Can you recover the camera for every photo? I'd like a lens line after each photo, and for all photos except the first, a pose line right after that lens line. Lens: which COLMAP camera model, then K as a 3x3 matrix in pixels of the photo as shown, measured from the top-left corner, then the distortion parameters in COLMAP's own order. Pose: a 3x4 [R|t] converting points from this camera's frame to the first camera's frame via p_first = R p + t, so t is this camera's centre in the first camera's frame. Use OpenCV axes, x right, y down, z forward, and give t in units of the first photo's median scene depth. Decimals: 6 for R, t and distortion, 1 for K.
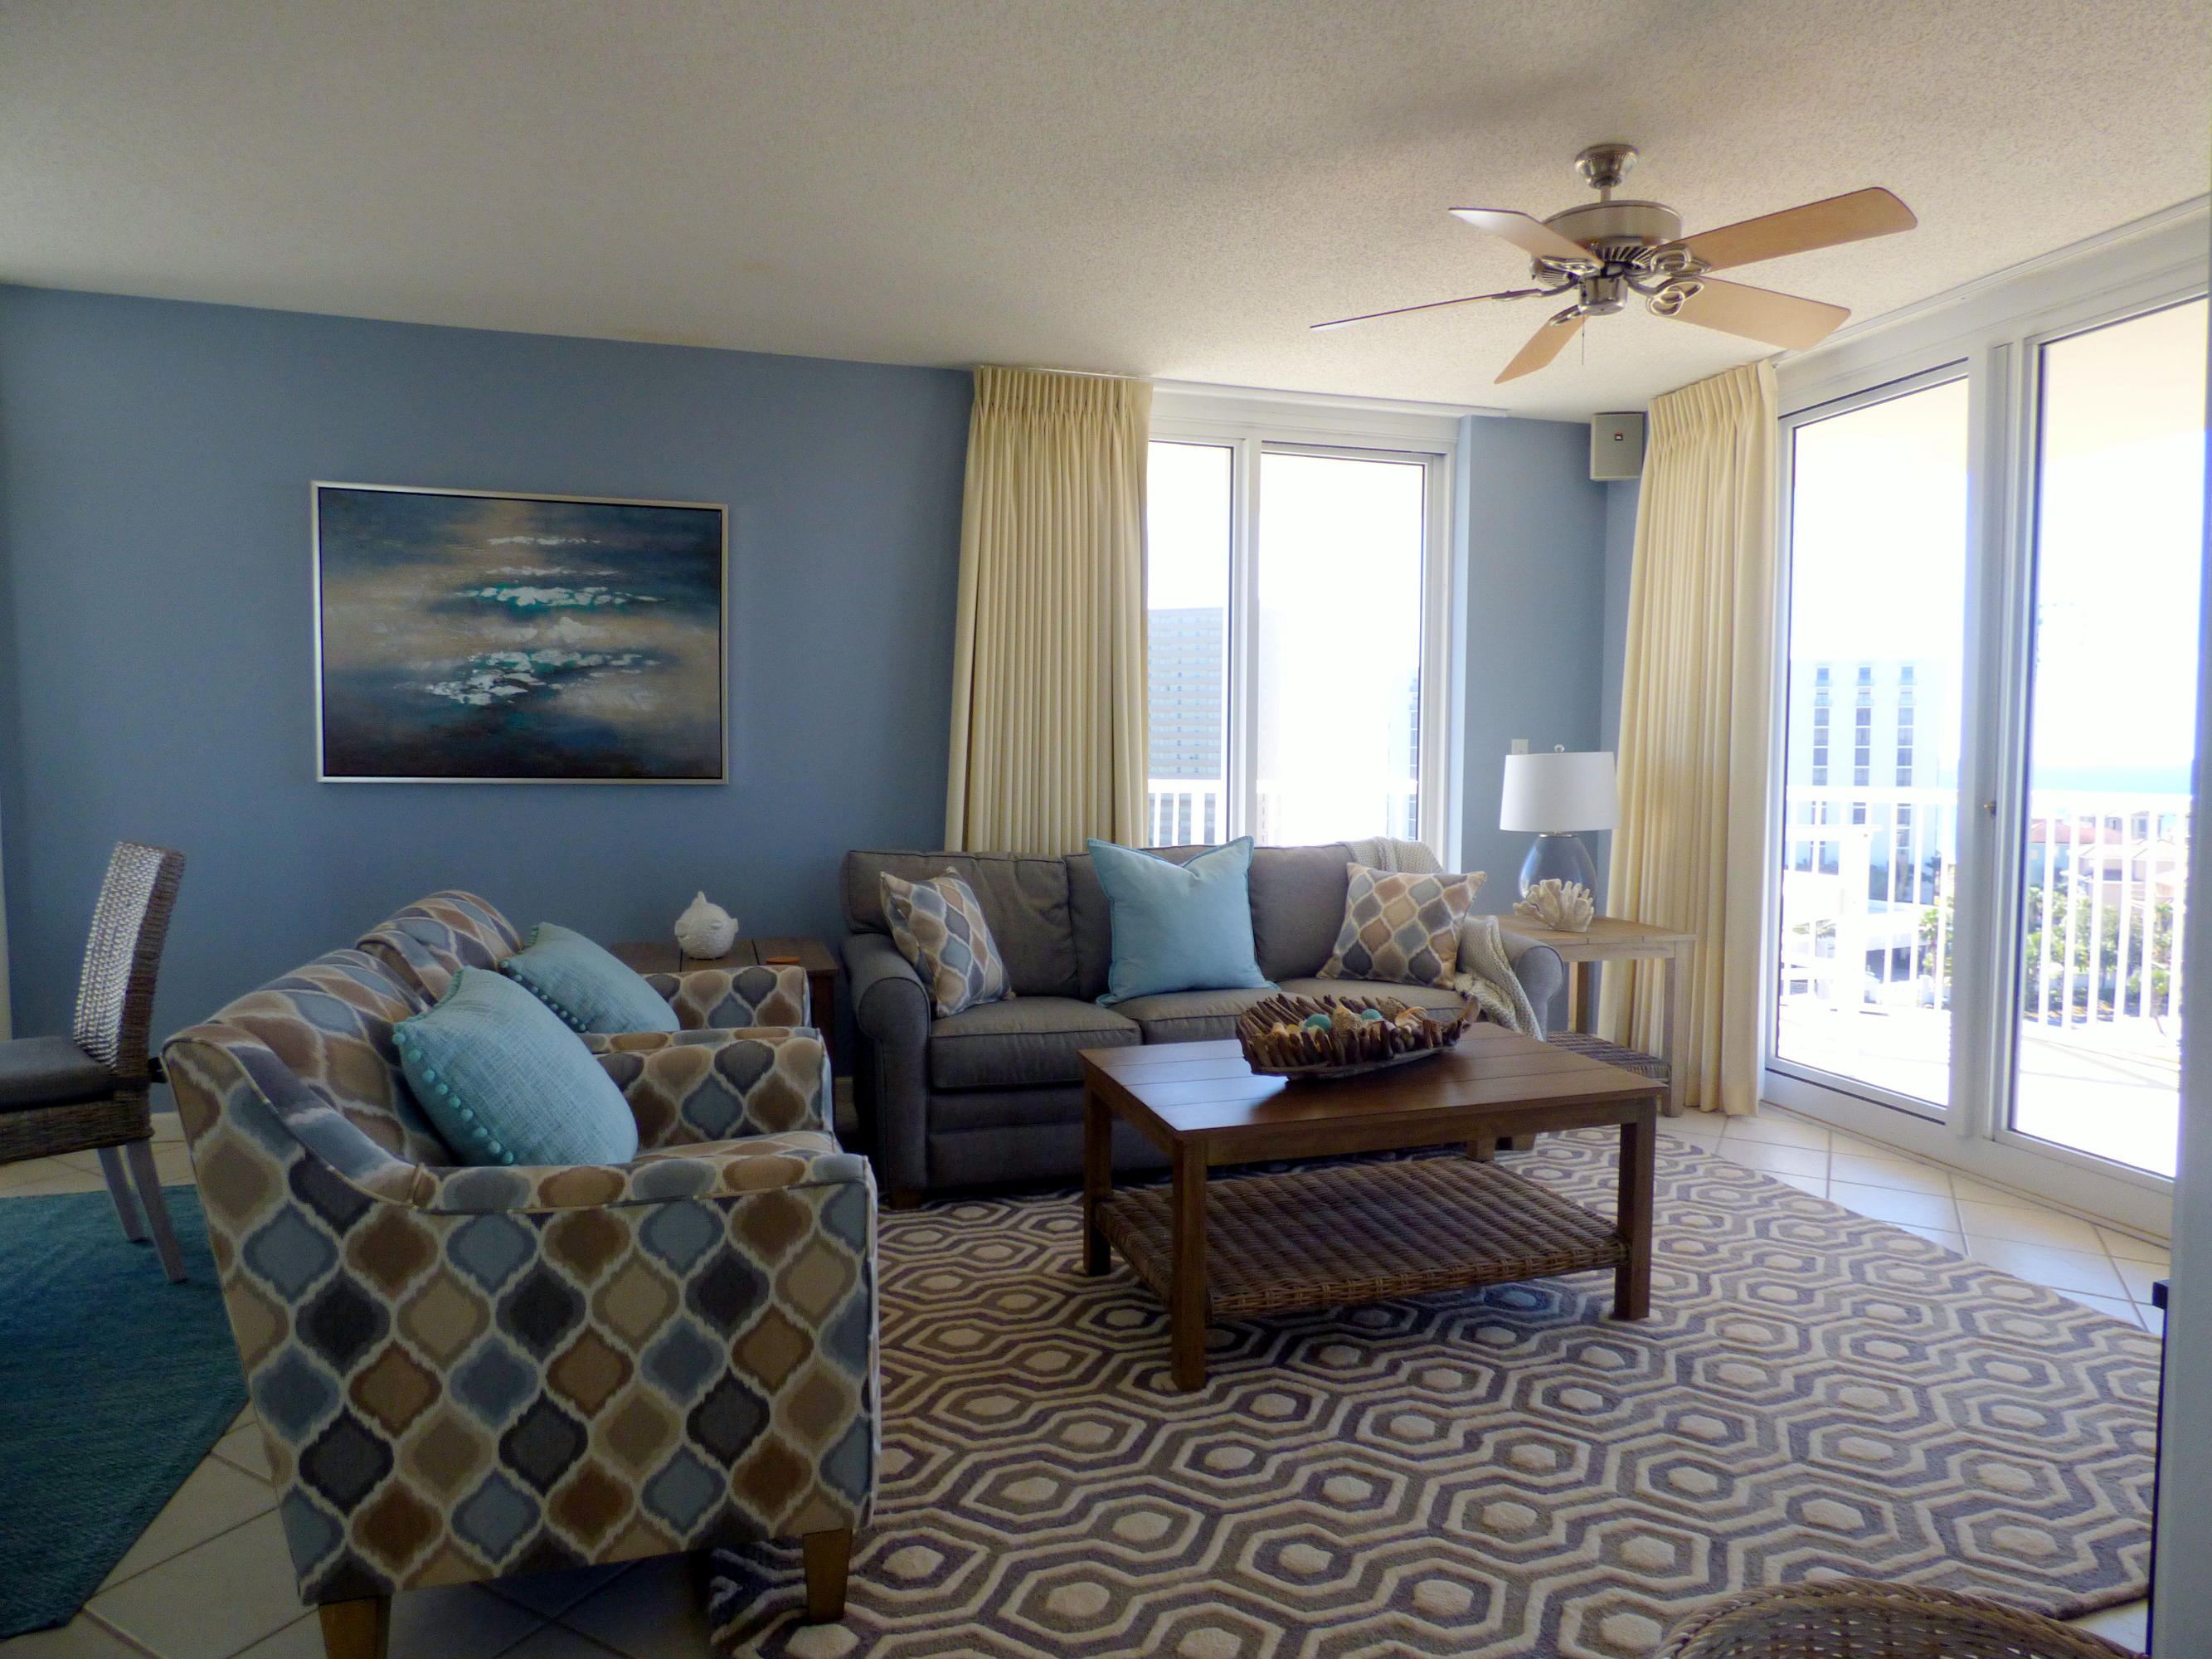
lens RADIAL K [[1322.0, 0, 1115.4], [0, 1322.0, 826.2], [0, 0, 1]] dist [-0.004257, 0.005043]
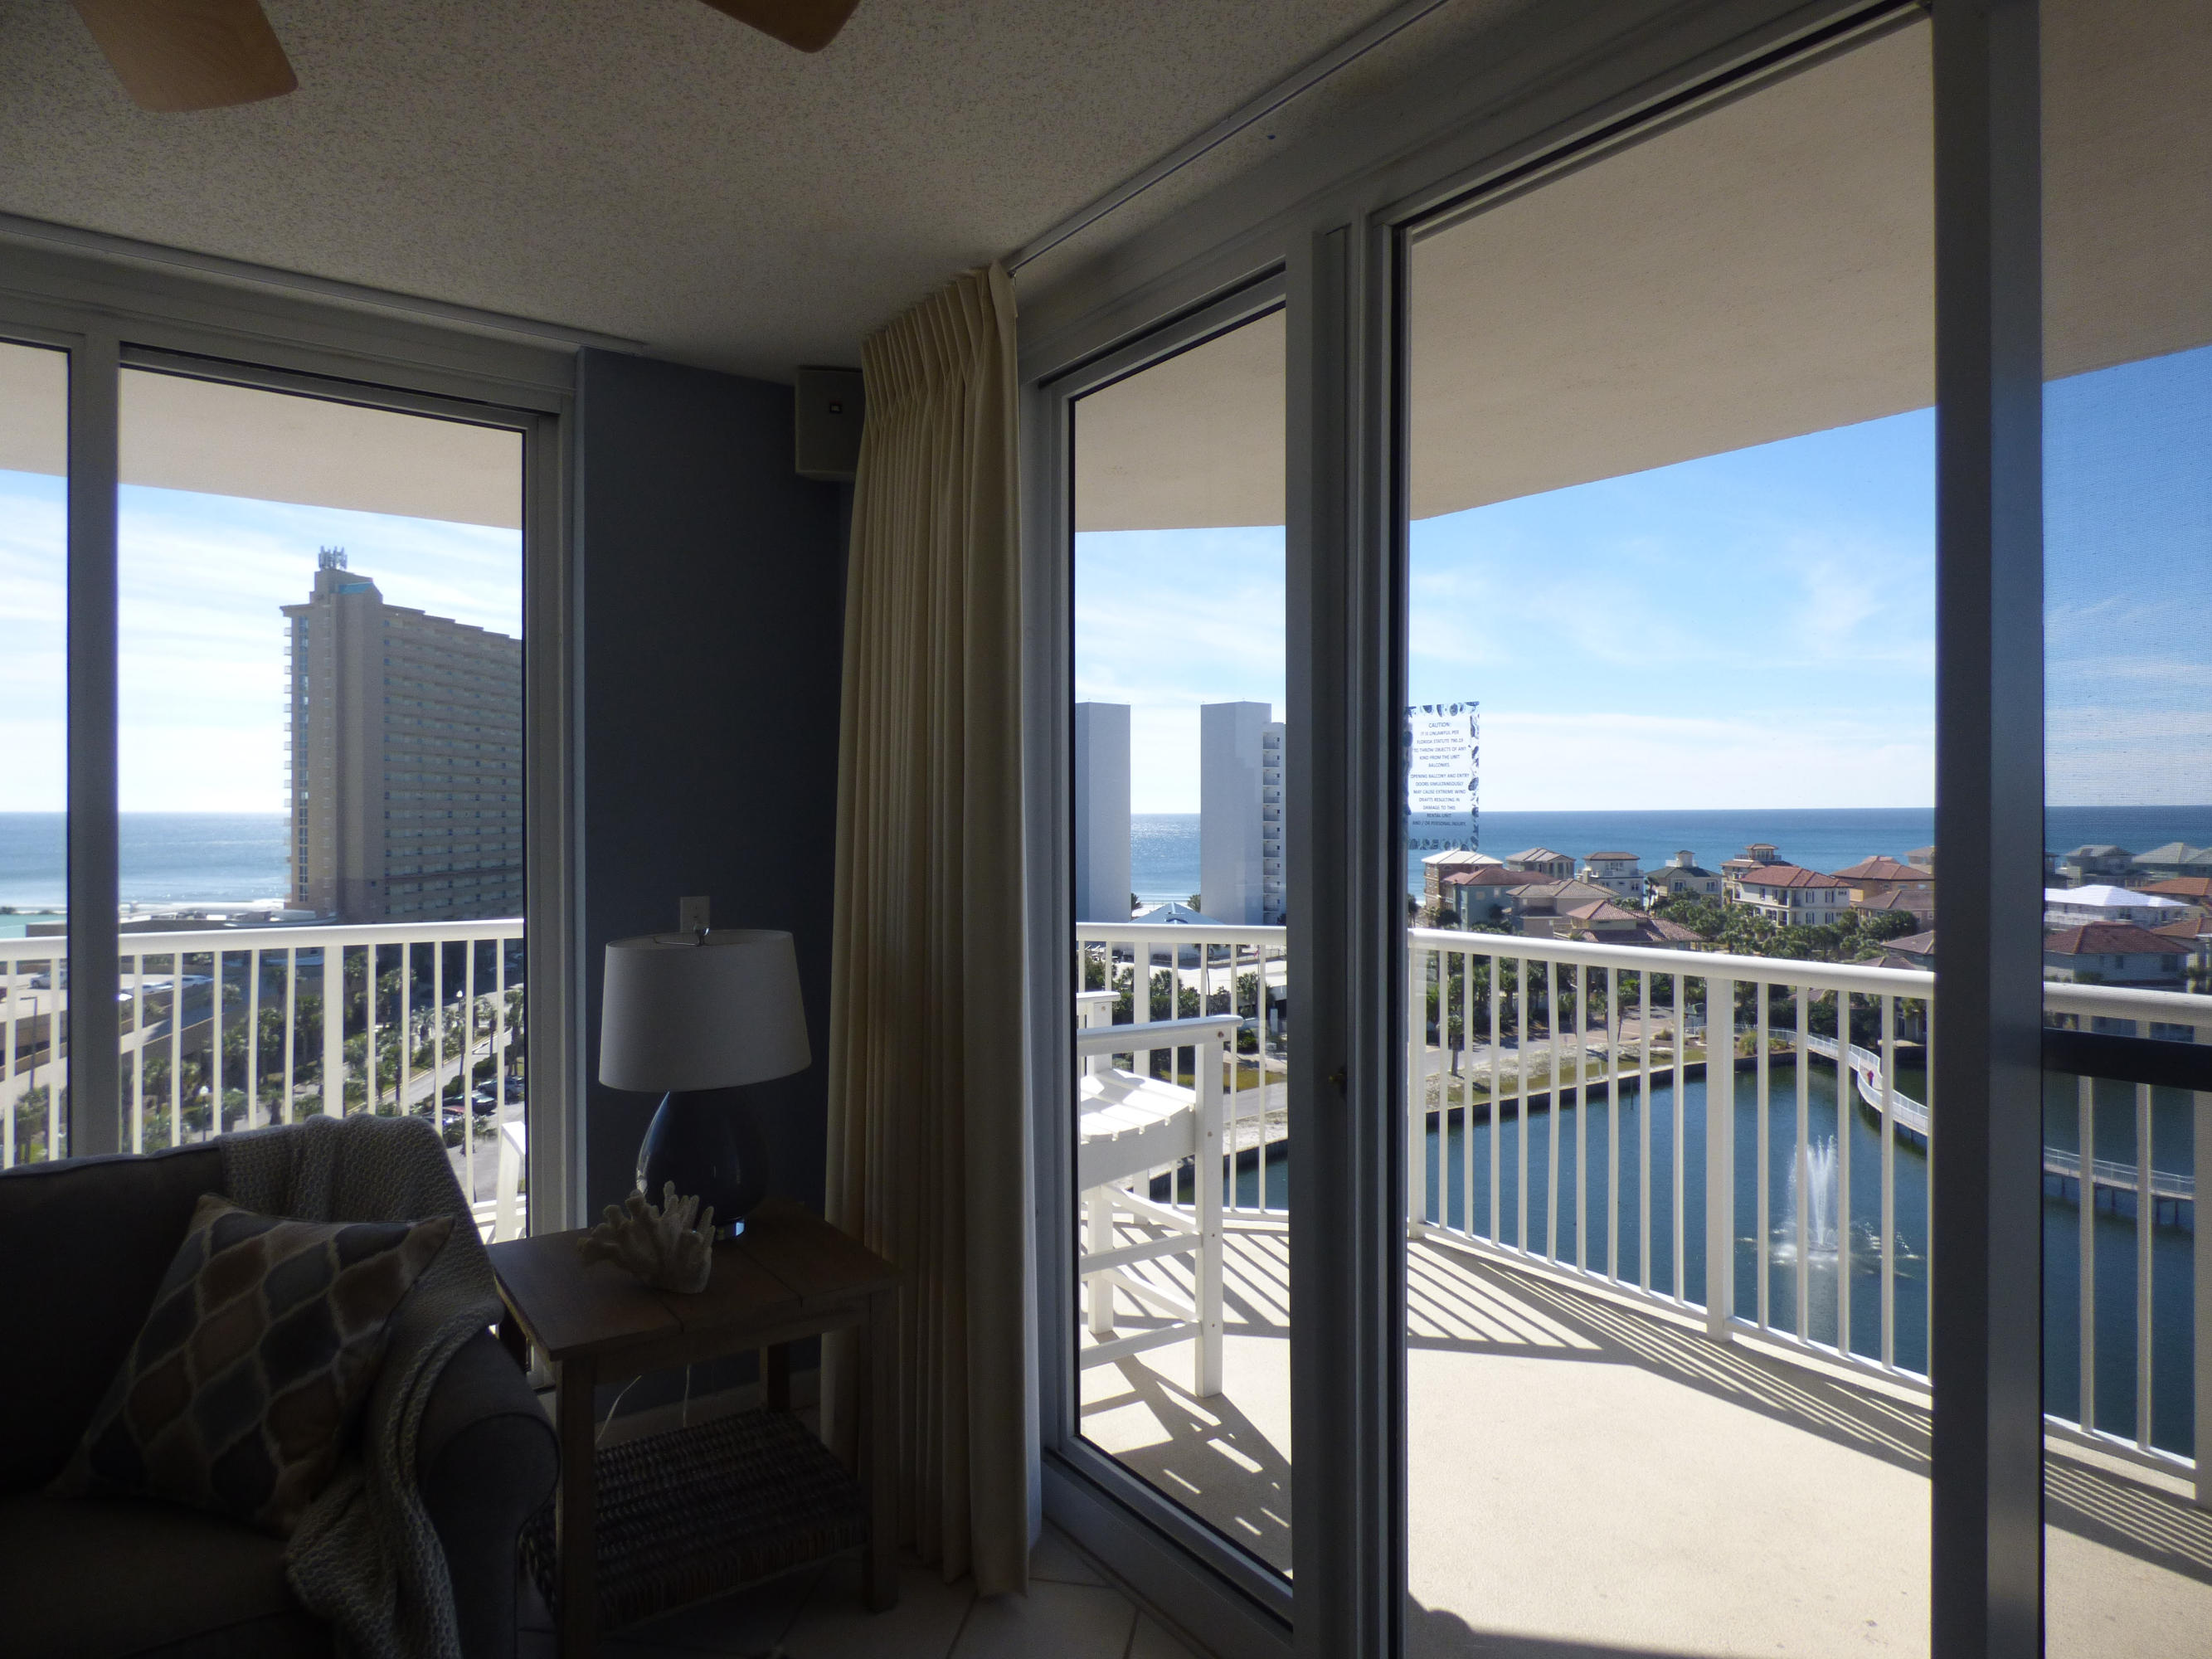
lens RADIAL K [[1322.0, 0, 1108.5], [0, 1322.0, 800.2], [0, 0, 1]] dist [-0.004257, 0.005043]
pose [[0.944404, -0.010162, 0.328630, 0.358502], [0.030814, 0.997859, -0.057696, -0.084349], [-0.327340, 0.064615, 0.942695, 0.467012]]
